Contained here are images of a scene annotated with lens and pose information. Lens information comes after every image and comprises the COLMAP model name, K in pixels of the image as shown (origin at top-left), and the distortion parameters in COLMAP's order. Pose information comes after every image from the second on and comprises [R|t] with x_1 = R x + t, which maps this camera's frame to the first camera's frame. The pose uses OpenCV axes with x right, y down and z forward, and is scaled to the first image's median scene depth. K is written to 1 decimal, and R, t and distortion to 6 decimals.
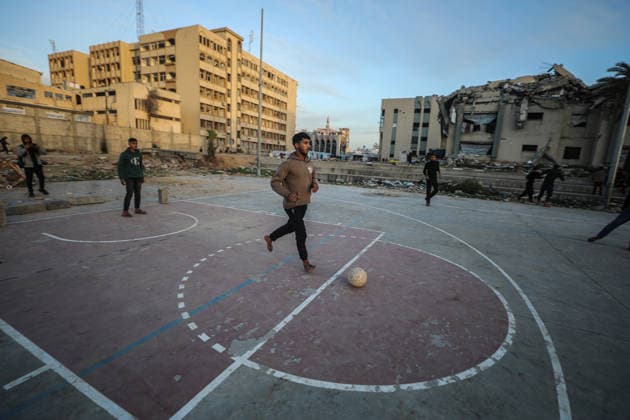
lens RADIAL K [[290.8, 0, 312.4], [0, 290.8, 208.0], [0, 0, 1]] dist [-0.040658, 0.004366]
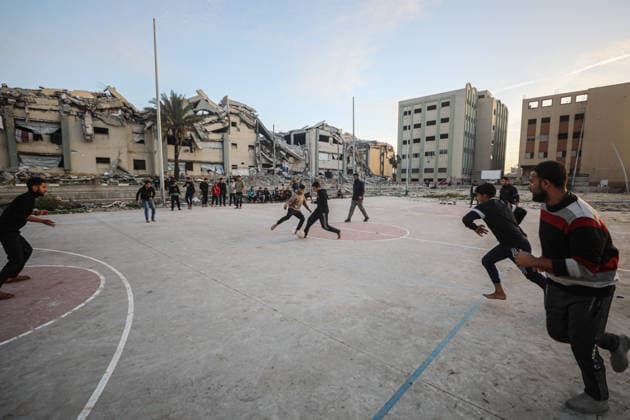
lens RADIAL K [[296.8, 0, 315.9], [0, 296.8, 213.8], [0, 0, 1]] dist [-0.016704, 0.004771]
pose [[0.313081, -0.159161, 0.936295, -0.051887], [0.176911, 0.978376, 0.107158, 0.007747], [-0.933104, 0.132092, 0.334469, -0.089670]]
